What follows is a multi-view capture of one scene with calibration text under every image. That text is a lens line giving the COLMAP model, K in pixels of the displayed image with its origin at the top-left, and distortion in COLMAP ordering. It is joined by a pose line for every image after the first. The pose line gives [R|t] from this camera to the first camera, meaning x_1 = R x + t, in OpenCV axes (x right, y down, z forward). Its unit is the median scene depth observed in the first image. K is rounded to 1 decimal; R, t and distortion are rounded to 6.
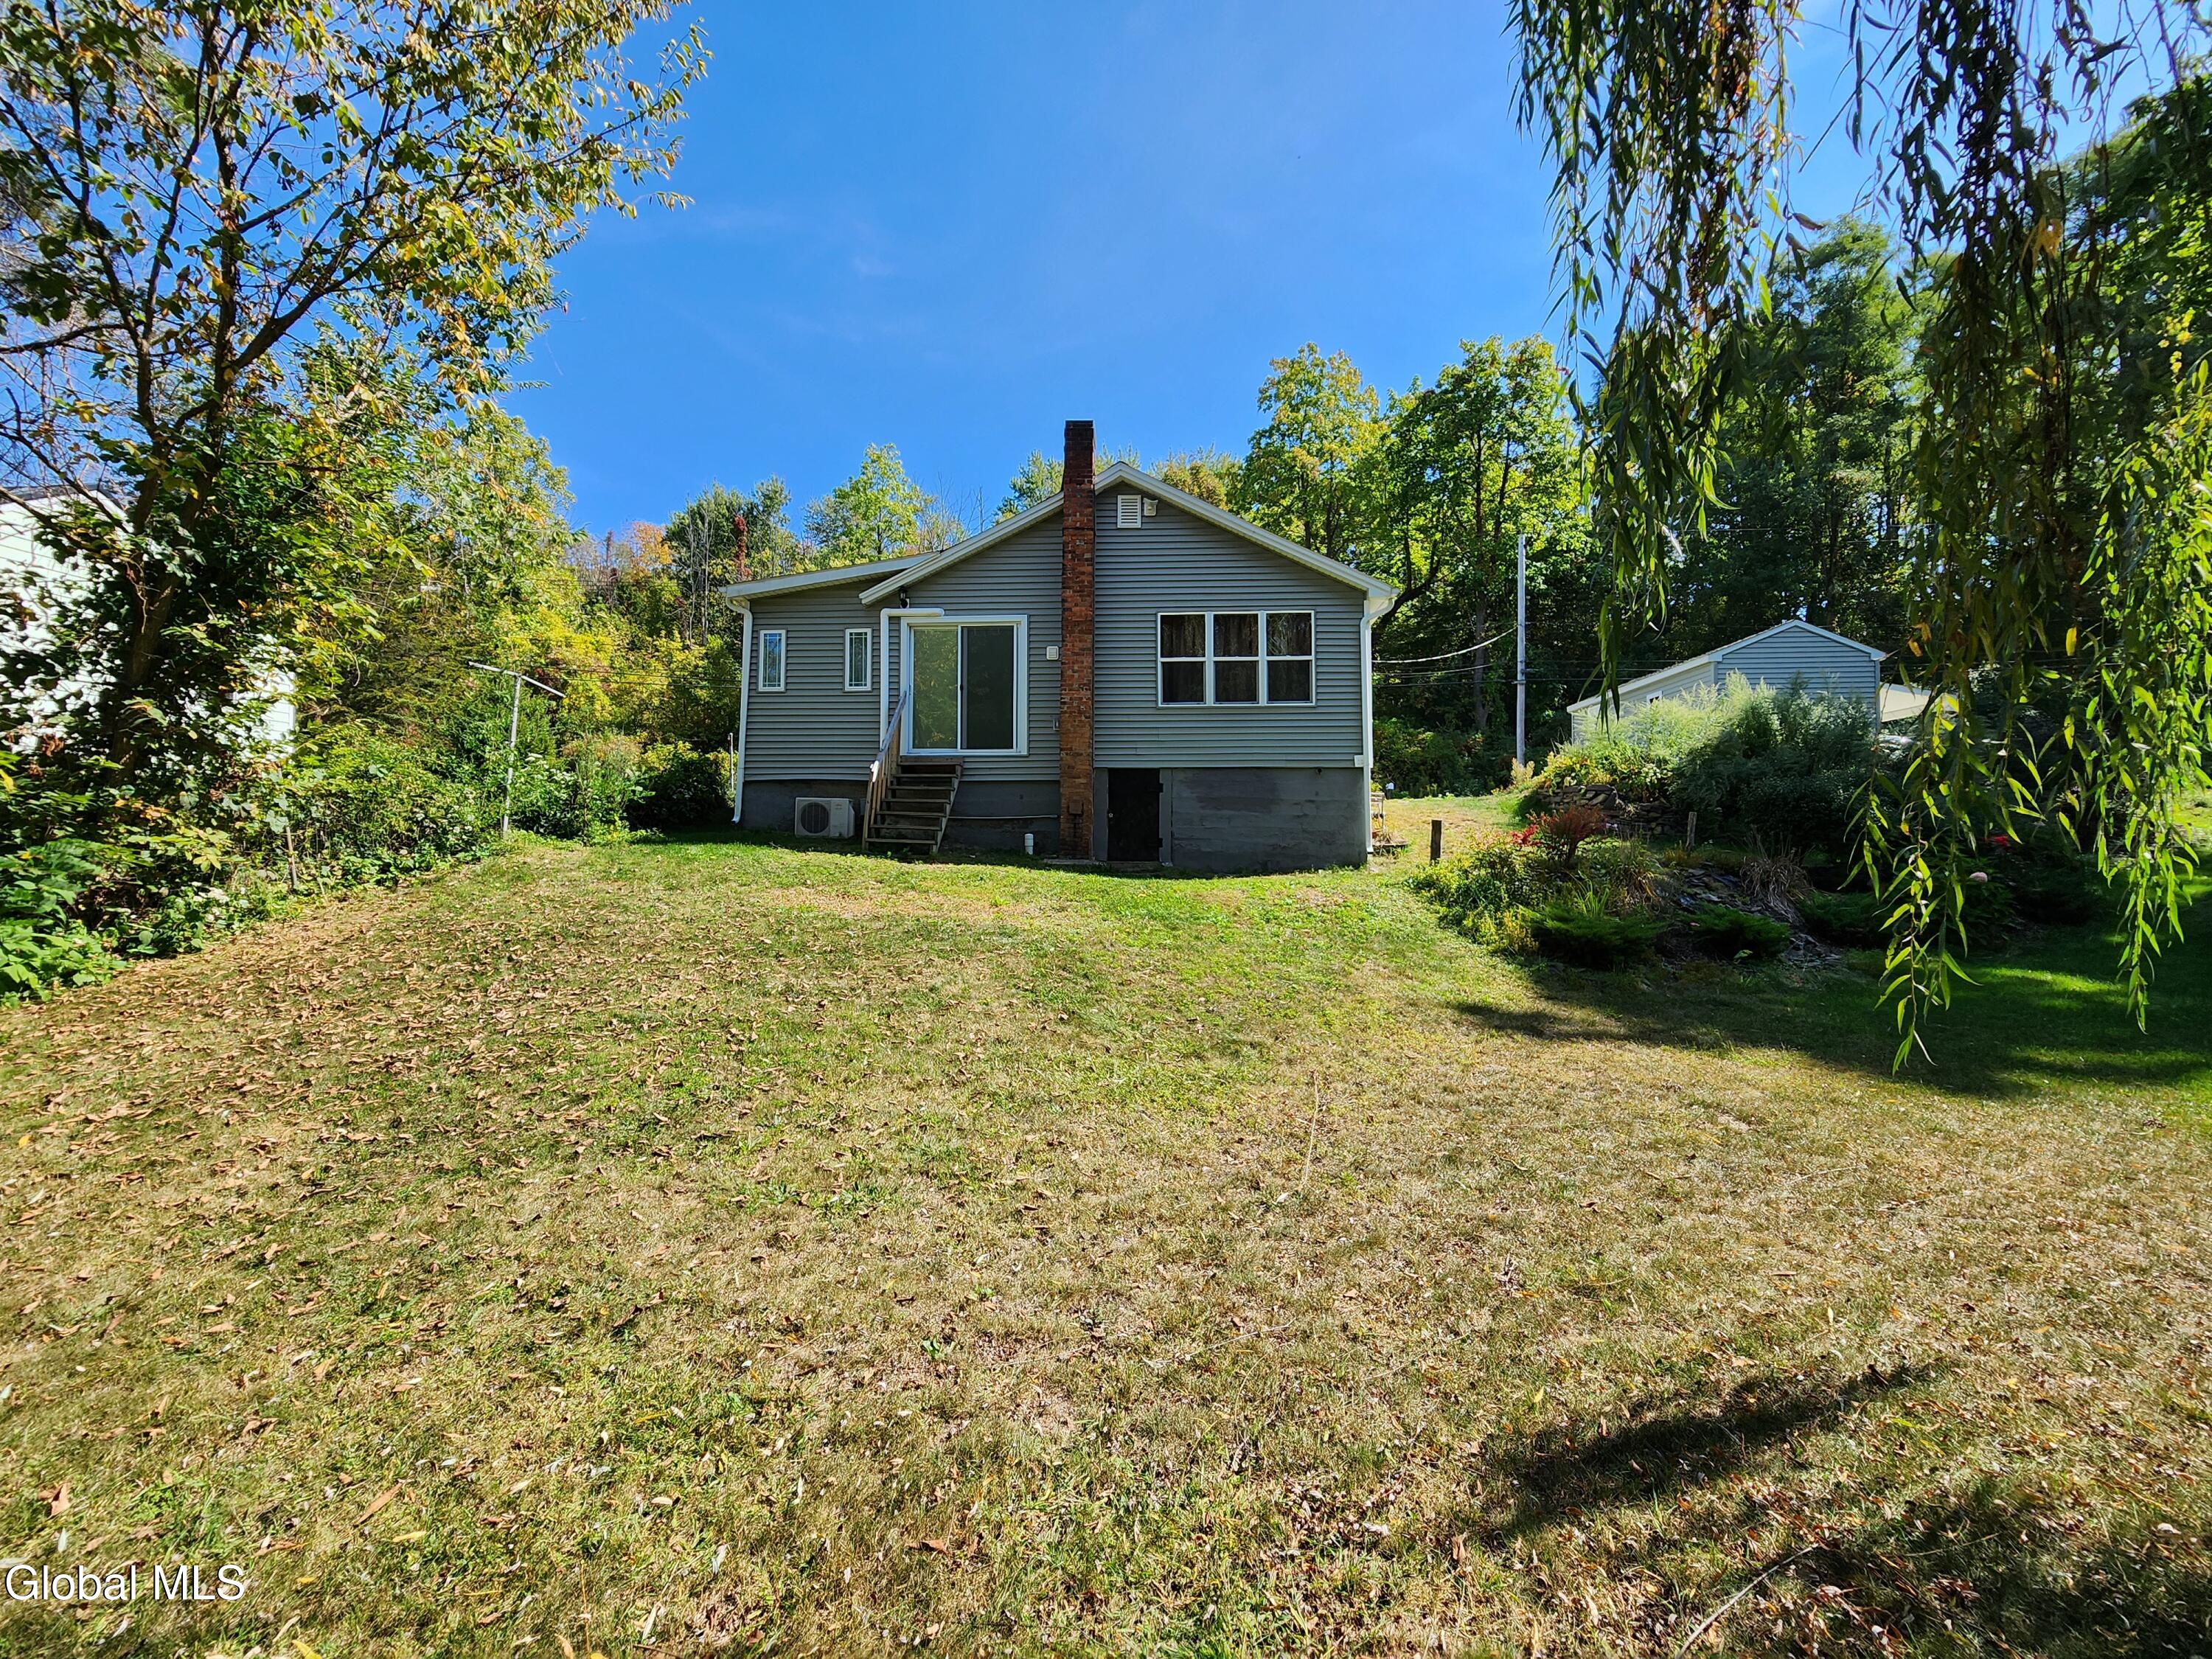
lens RADIAL K [[894.1, 0, 1096.1], [0, 894.1, 821.2], [0, 0, 1]] dist [0.000677, 0.001204]
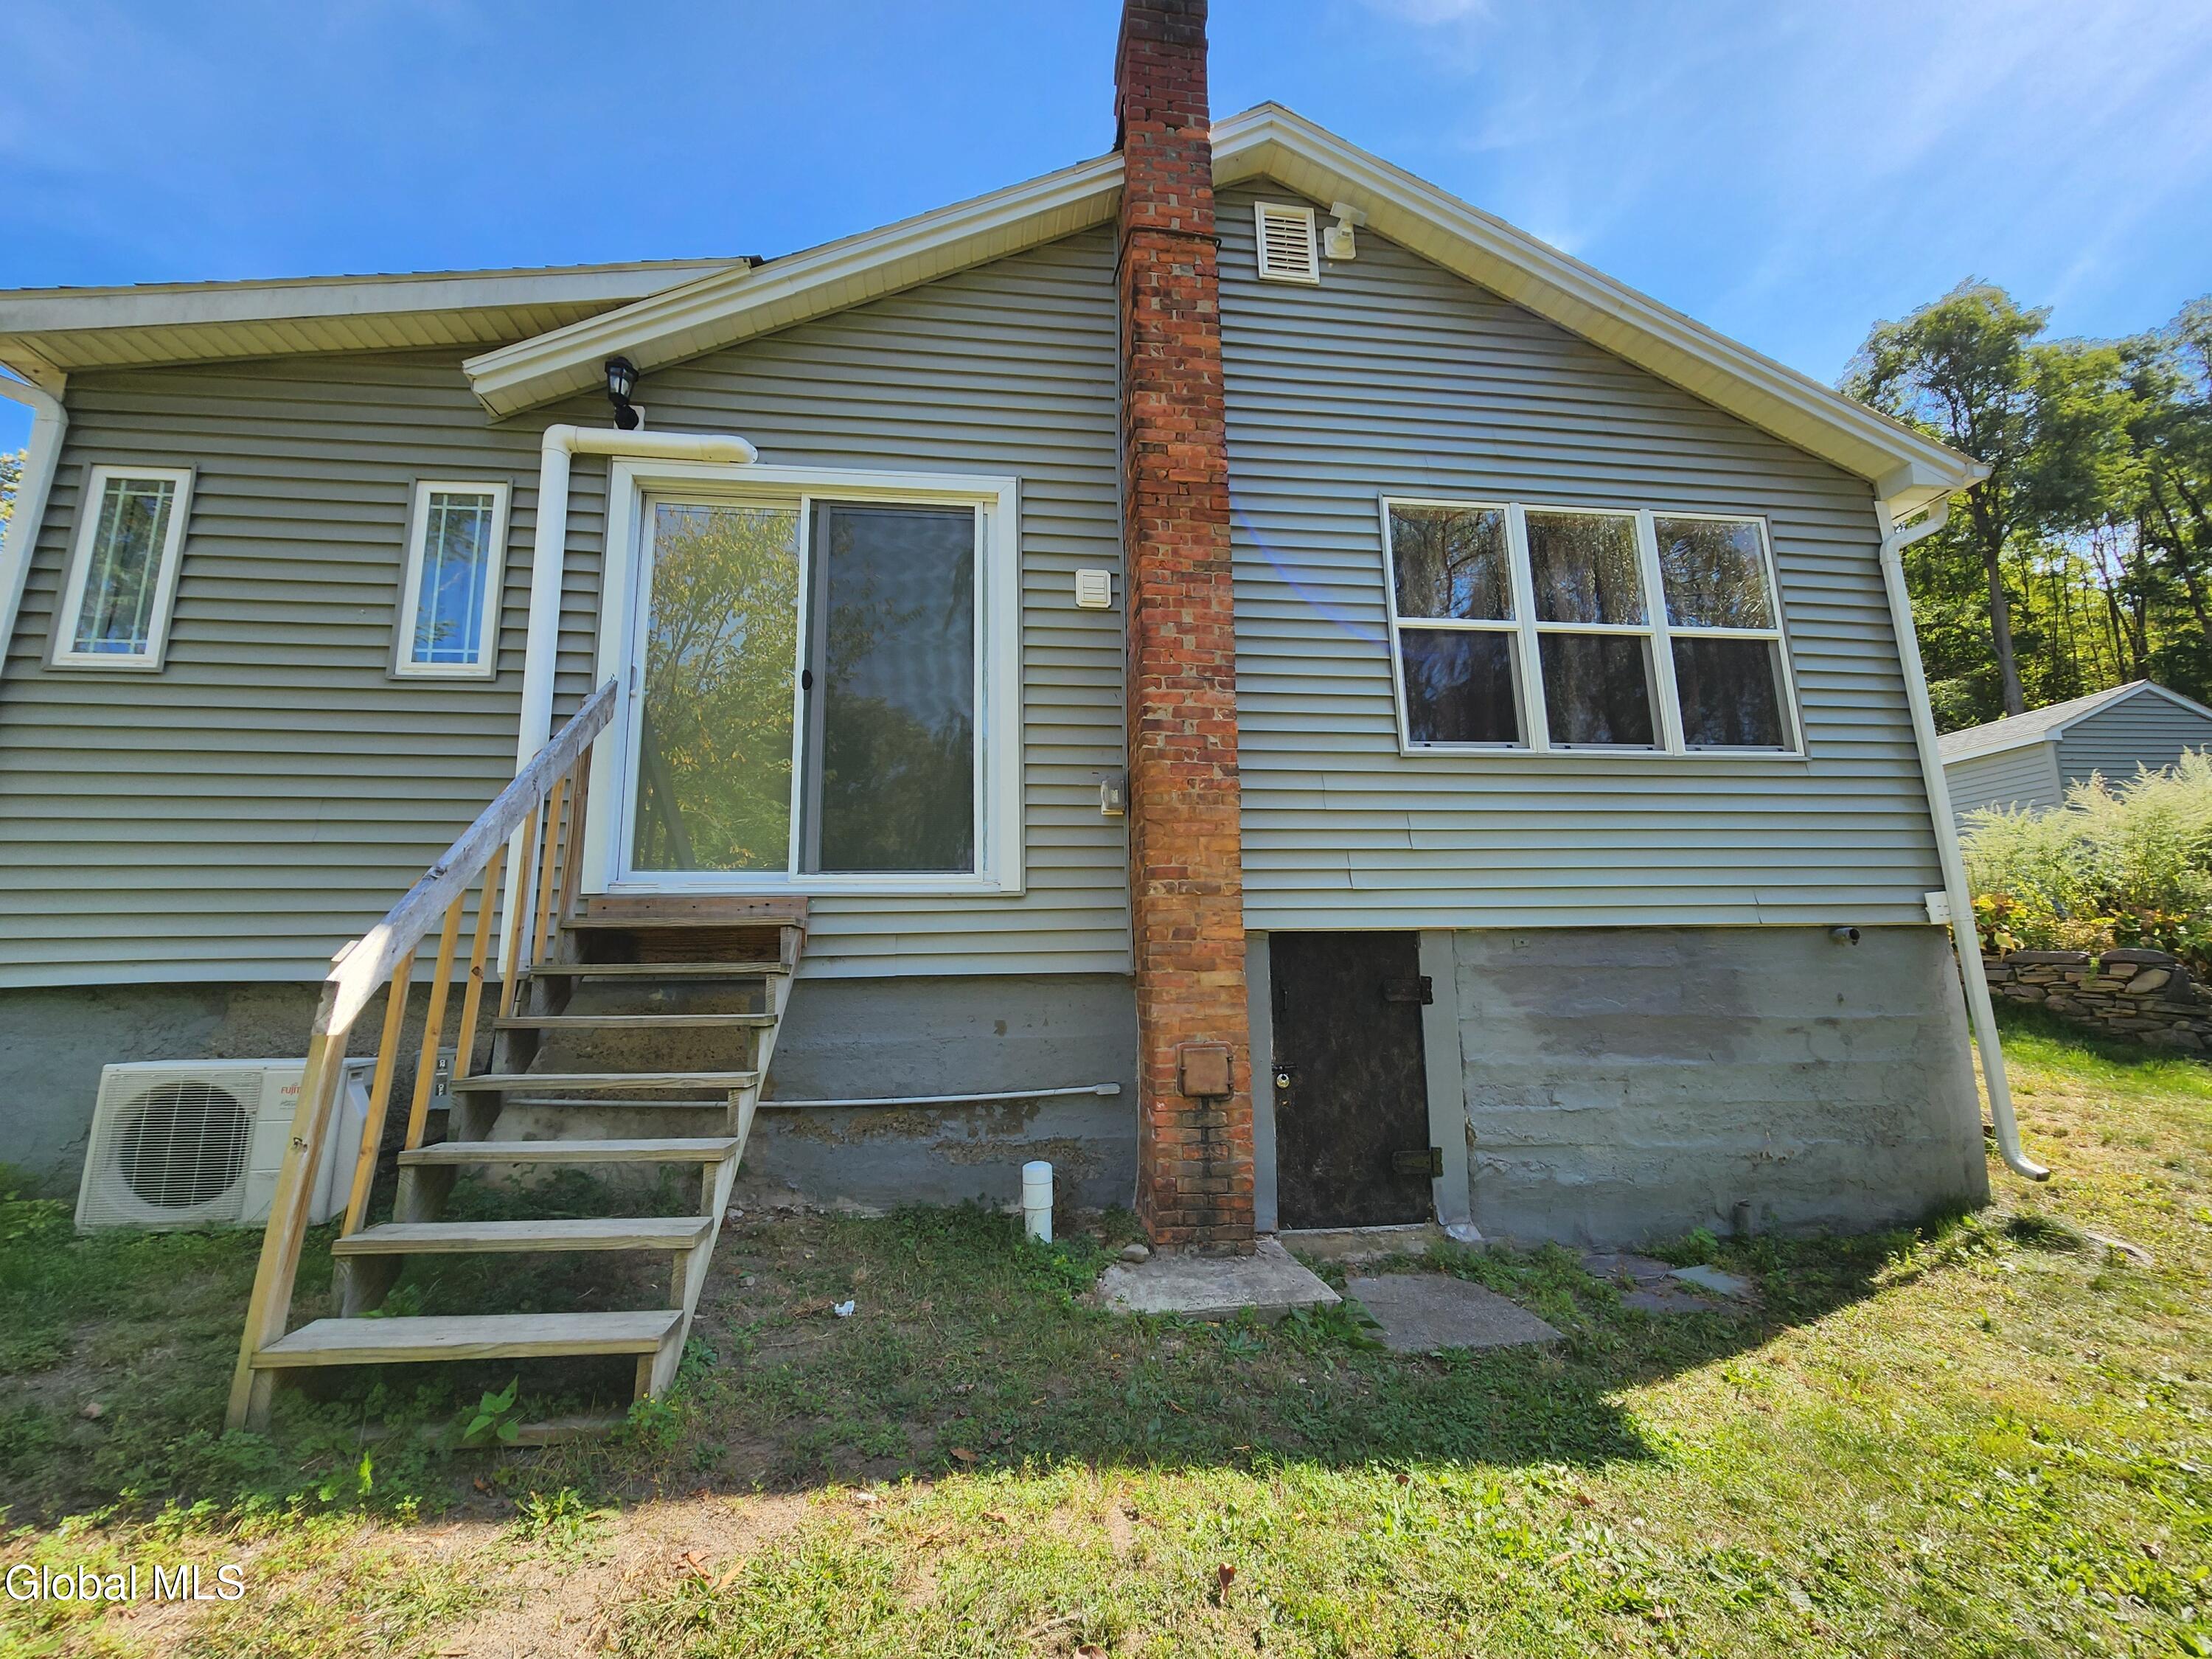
lens RADIAL K [[894.1, 0, 1096.0], [0, 894.1, 832.0], [0, 0, 1]] dist [0.000677, 0.001204]
pose [[0.980951, 0.011884, 0.193893, -0.111910], [0.016492, 0.989429, -0.144079, -0.049180], [-0.193556, 0.144532, 0.970385, 0.688732]]
